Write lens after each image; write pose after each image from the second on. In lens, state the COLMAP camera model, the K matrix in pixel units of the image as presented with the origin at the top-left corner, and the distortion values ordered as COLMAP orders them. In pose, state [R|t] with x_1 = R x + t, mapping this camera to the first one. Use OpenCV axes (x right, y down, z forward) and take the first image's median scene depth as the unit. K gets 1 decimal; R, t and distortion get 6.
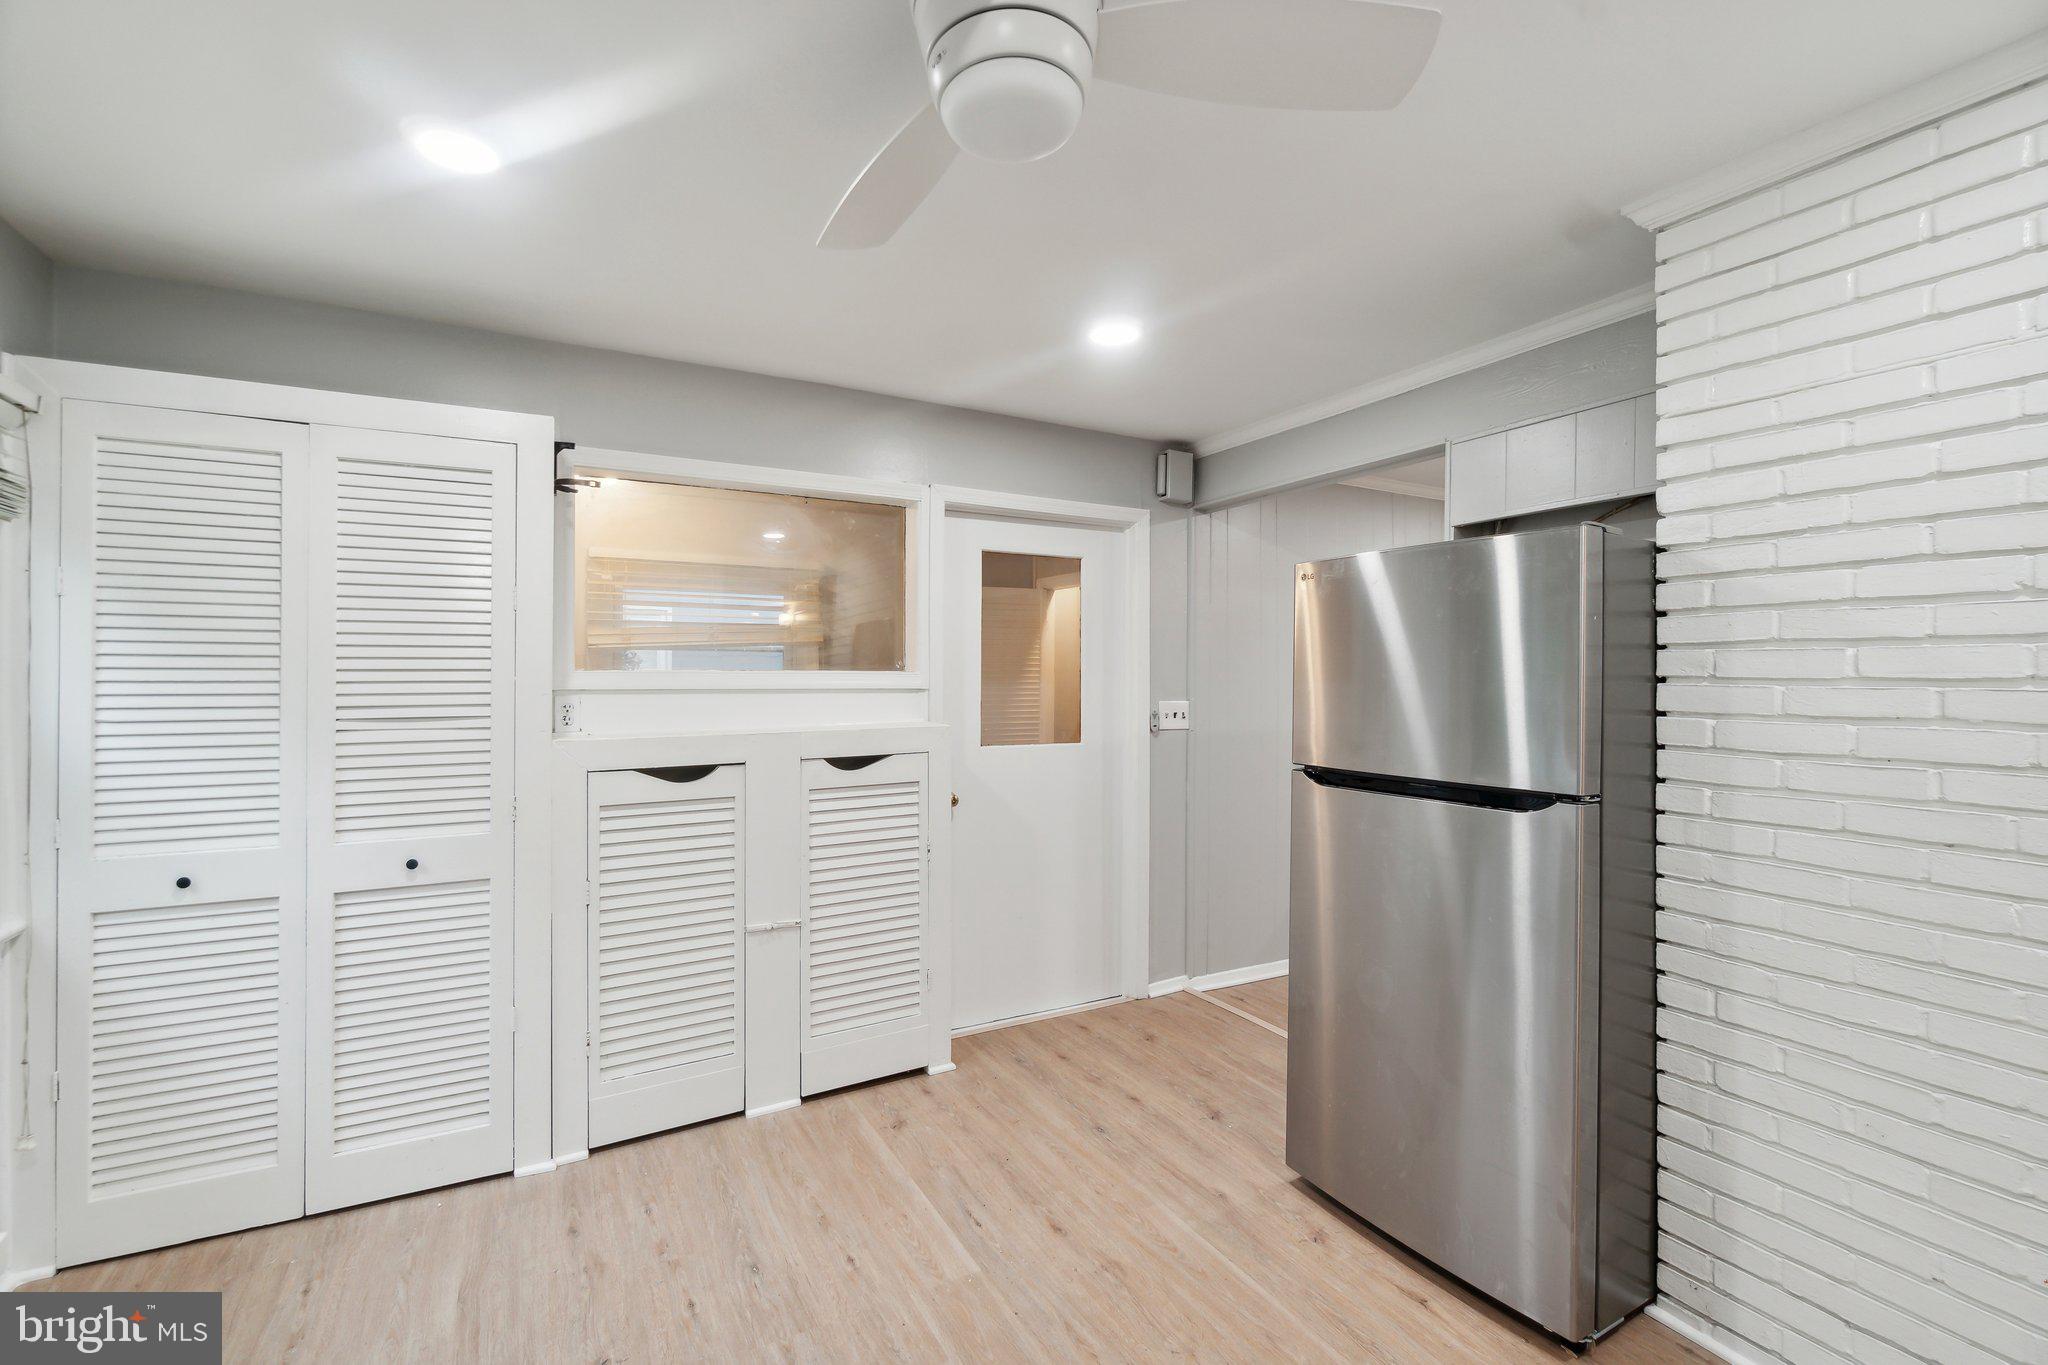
lens RADIAL K [[895.2, 0, 1011.3], [0, 895.2, 674.6], [0, 0, 1]] dist [0.001972, 0.000276]
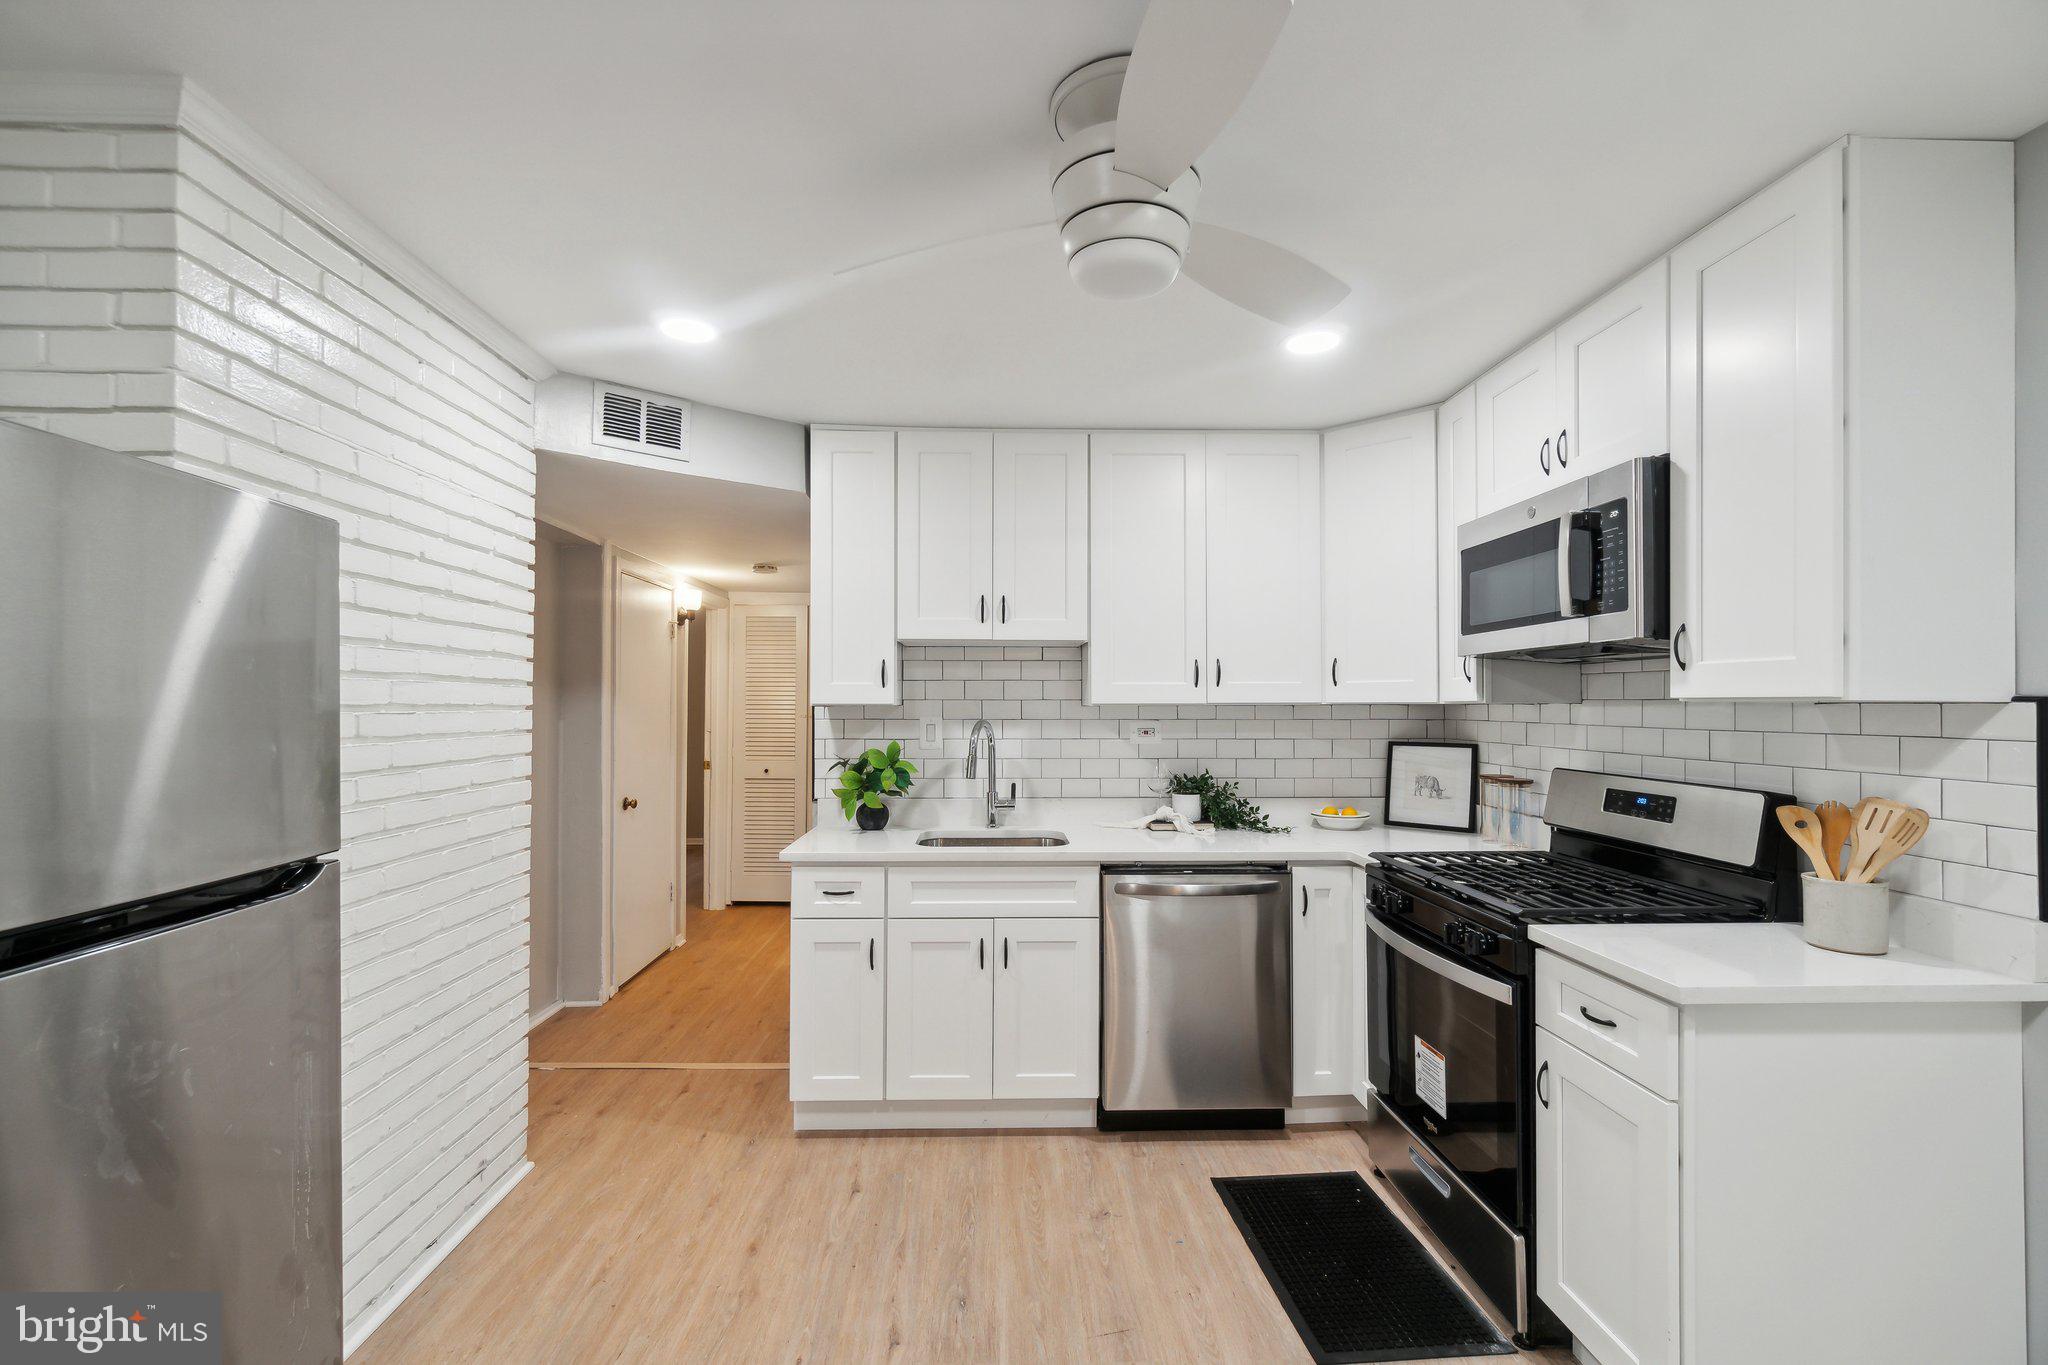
lens RADIAL K [[893.1, 0, 1011.6], [0, 893.1, 694.1], [0, 0, 1]] dist [-0.000753, -0.000085]
pose [[-0.888784, -0.001985, 0.458322, -0.225553], [-0.007453, 0.999921, -0.010123, -0.003337], [-0.458266, -0.012413, -0.888729, 1.104384]]
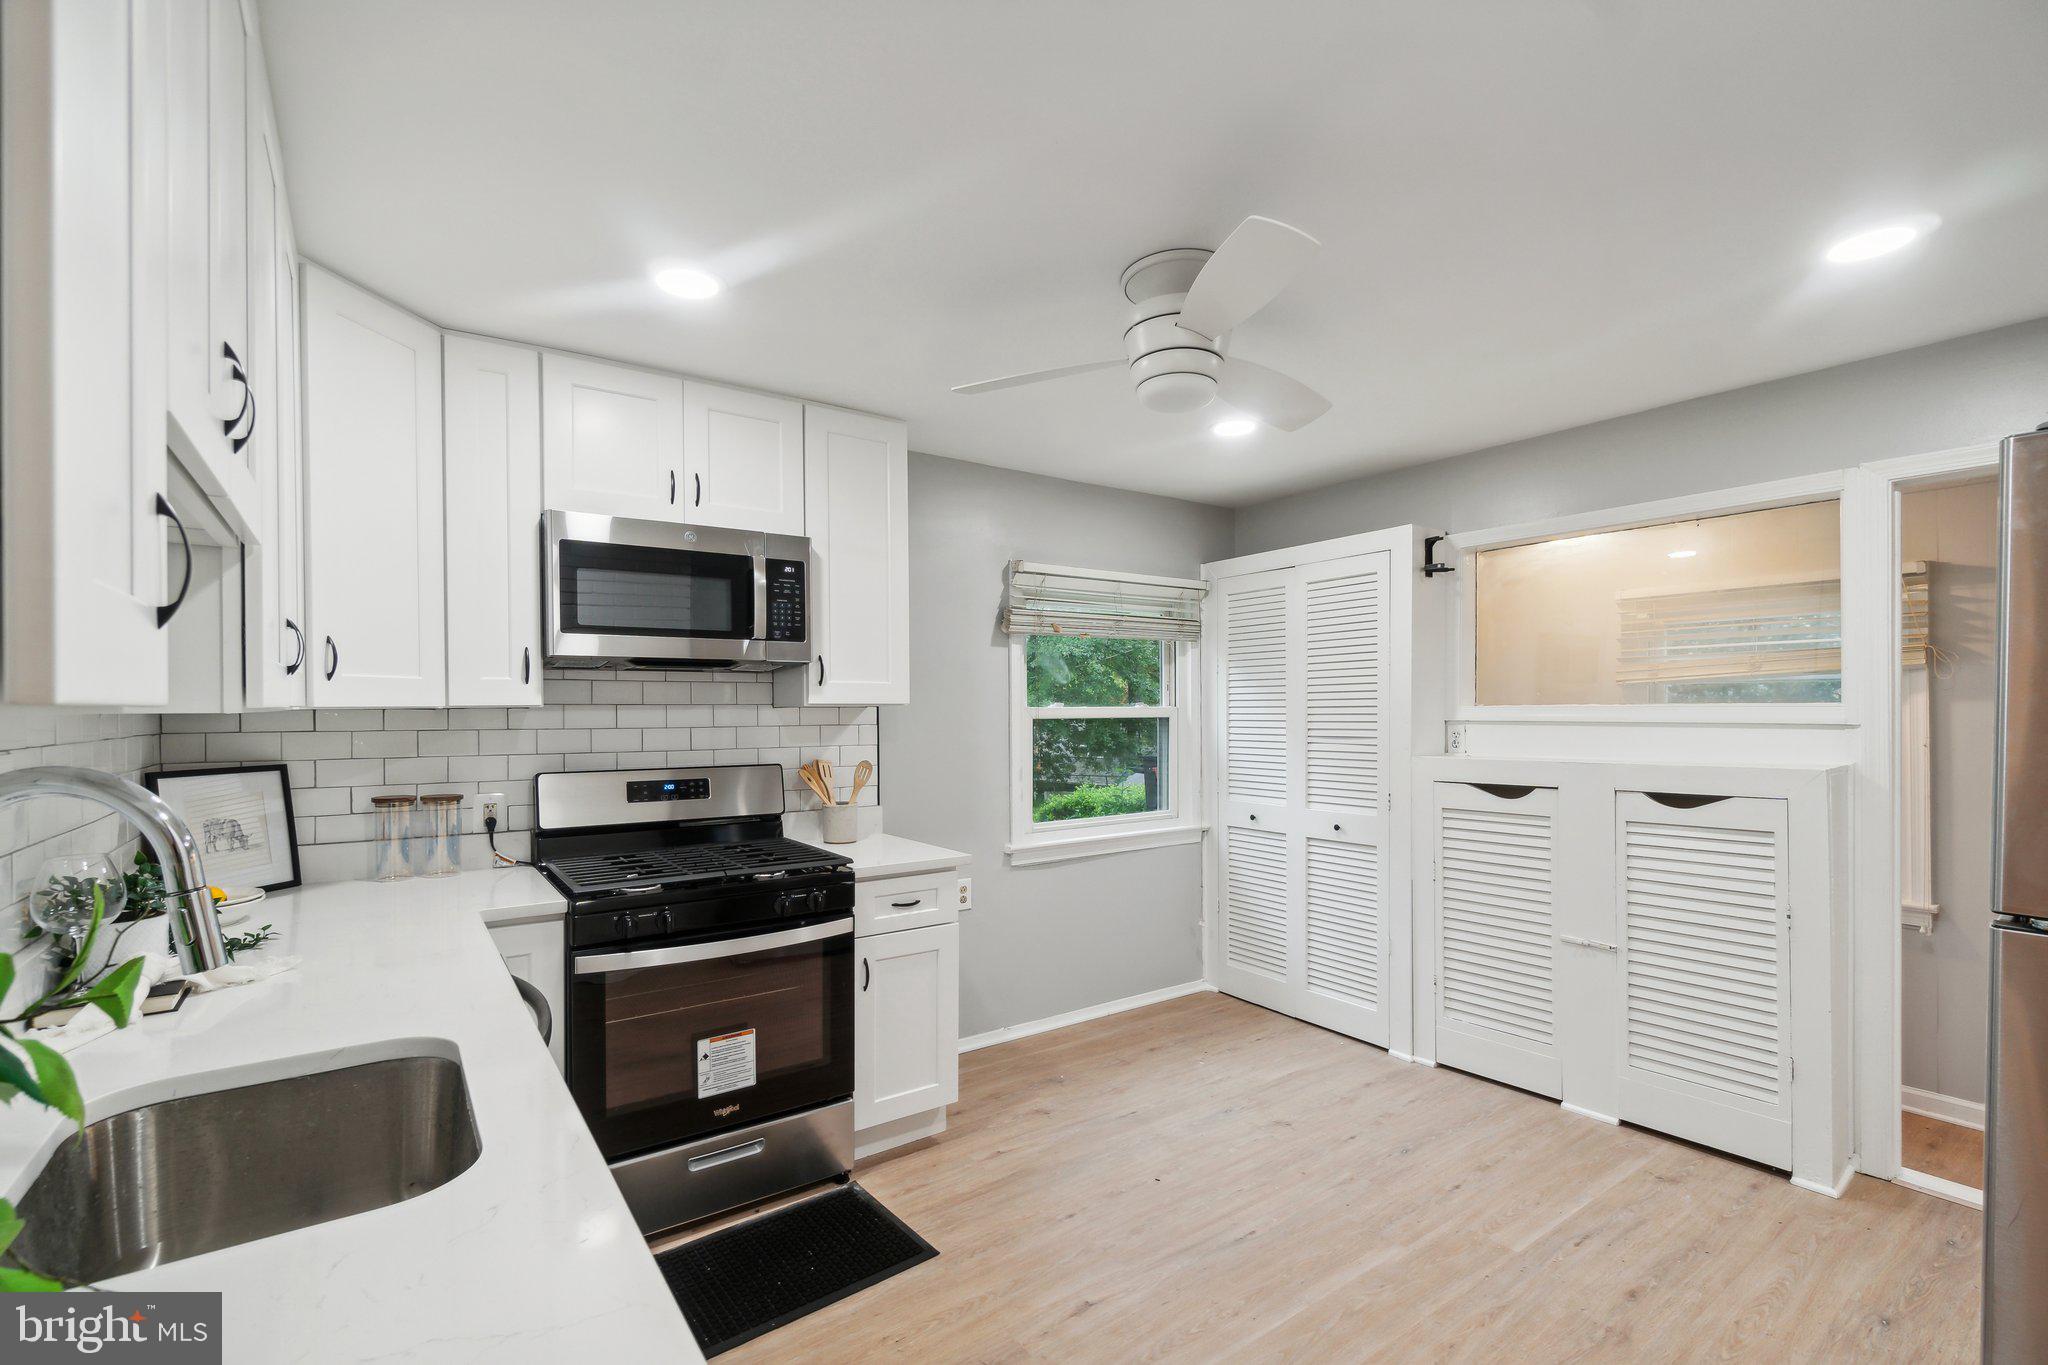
lens RADIAL K [[907.8, 0, 1000.6], [0, 907.8, 712.7], [0, 0, 1]] dist [0.000062, 0.000235]
pose [[0.103420, -0.000822, -0.994637, 0.881951], [0.006086, 0.999981, -0.000193, 0.001735], [0.994619, -0.006033, 0.103423, 0.228385]]
